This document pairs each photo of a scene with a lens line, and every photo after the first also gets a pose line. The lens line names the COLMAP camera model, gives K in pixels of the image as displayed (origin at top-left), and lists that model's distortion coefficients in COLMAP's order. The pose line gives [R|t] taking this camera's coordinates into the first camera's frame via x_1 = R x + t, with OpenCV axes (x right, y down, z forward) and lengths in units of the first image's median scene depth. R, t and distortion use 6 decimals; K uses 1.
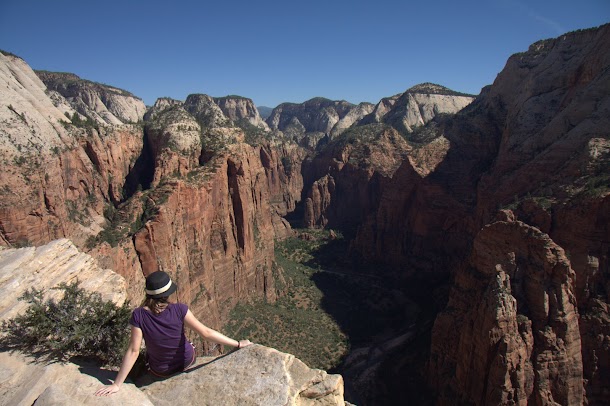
lens RADIAL K [[481.8, 0, 319.7], [0, 481.8, 206.9], [0, 0, 1]] dist [-0.175658, 0.143452]
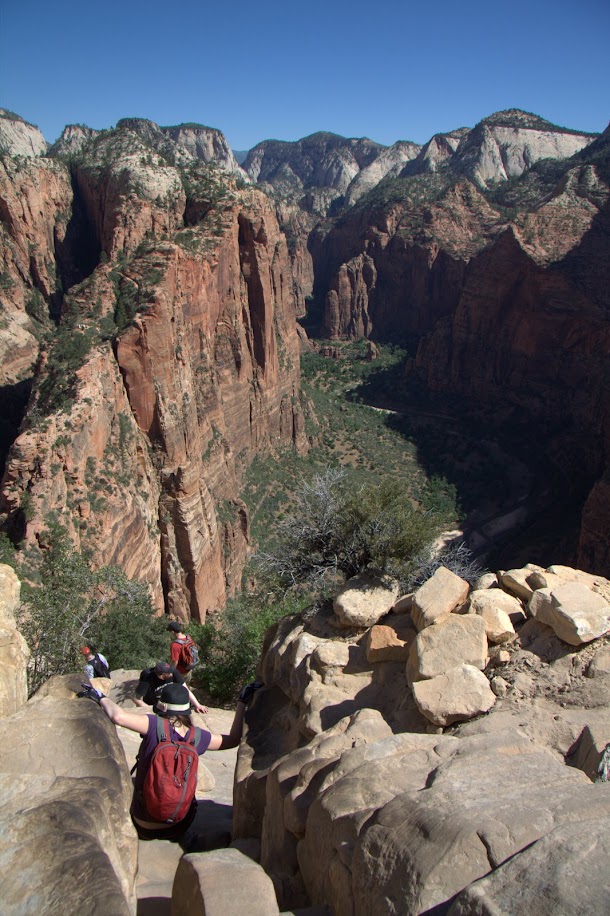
lens RADIAL K [[723.4, 0, 323.3], [0, 723.4, 466.8], [0, 0, 1]] dist [-0.175658, 0.143452]
pose [[0.999510, 0.016224, 0.026769, -0.098049], [-0.021544, 0.976968, 0.212295, 0.013875], [-0.022709, -0.212768, 0.976839, 0.081725]]
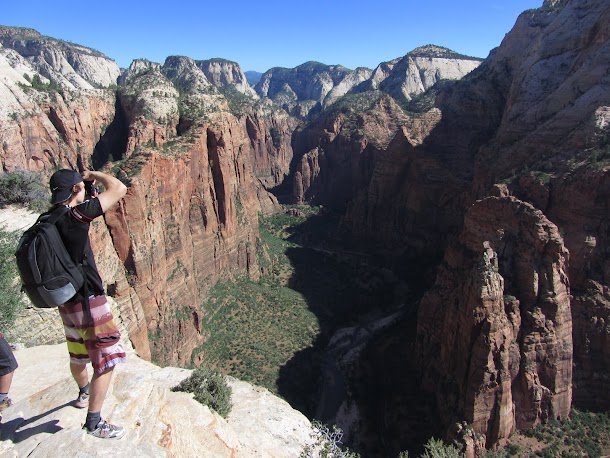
lens RADIAL K [[513.2, 0, 314.3], [0, 513.2, 224.9], [0, 0, 1]] dist [-0.027382, 0.019281]
pose [[0.999981, 0.006062, 0.000706, 0.017340], [-0.006100, 0.996474, 0.083679, 0.002447], [-0.000197, -0.083682, 0.996492, -0.018195]]
